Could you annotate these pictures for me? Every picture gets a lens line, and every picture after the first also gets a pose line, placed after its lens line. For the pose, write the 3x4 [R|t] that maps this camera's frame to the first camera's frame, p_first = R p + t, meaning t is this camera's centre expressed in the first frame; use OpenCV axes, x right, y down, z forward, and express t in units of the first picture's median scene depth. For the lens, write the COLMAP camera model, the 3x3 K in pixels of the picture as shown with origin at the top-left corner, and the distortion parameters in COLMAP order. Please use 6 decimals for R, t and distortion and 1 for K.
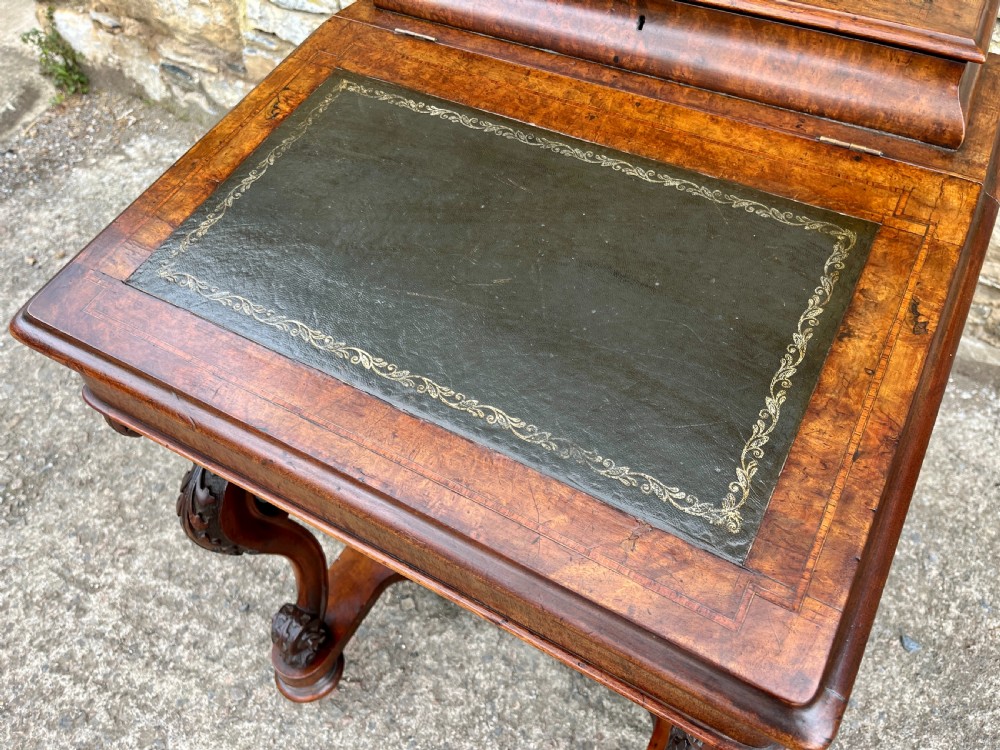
lens RADIAL K [[765.0, 0, 515.5], [0, 765.0, 371.8], [0, 0, 1]] dist [0.055376, -0.088832]
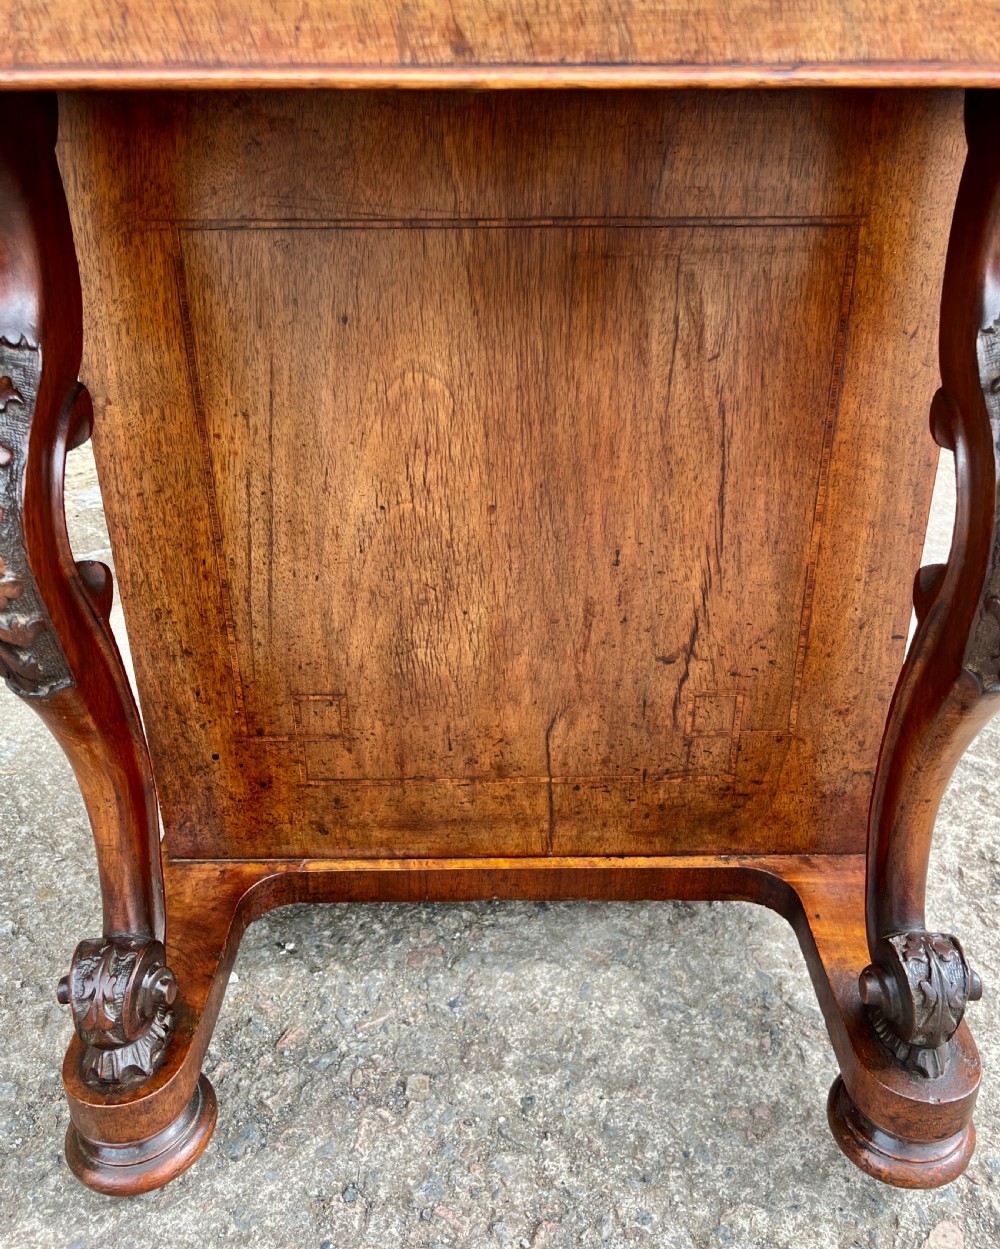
lens RADIAL K [[1046.9, 0, 506.4], [0, 1046.9, 580.6], [0, 0, 1]] dist [0.070658, -0.111750]
pose [[0.378121, -0.405695, 0.832127, -0.569424], [0.698463, 0.714966, 0.031191, 0.104729], [-0.607597, 0.569416, 0.553707, 0.463109]]
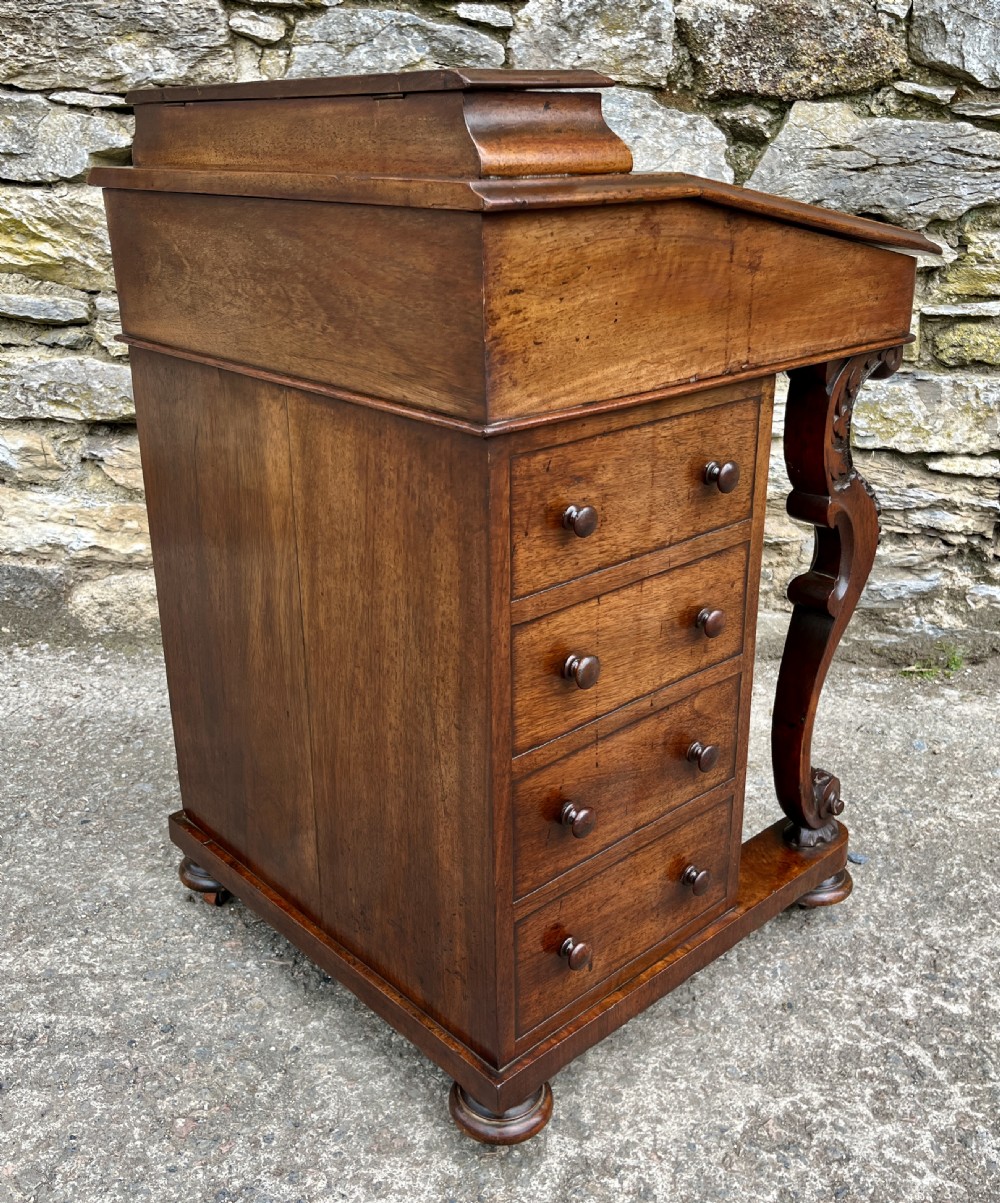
lens RADIAL K [[1168.4, 0, 523.5], [0, 1168.4, 590.2], [0, 0, 1]] dist [0.018906, 0.000000]
pose [[0.897064, -0.143874, 0.417824, -0.328641], [0.321337, 0.861437, -0.393280, 0.500632], [-0.303346, 0.487060, 0.818996, -0.098910]]
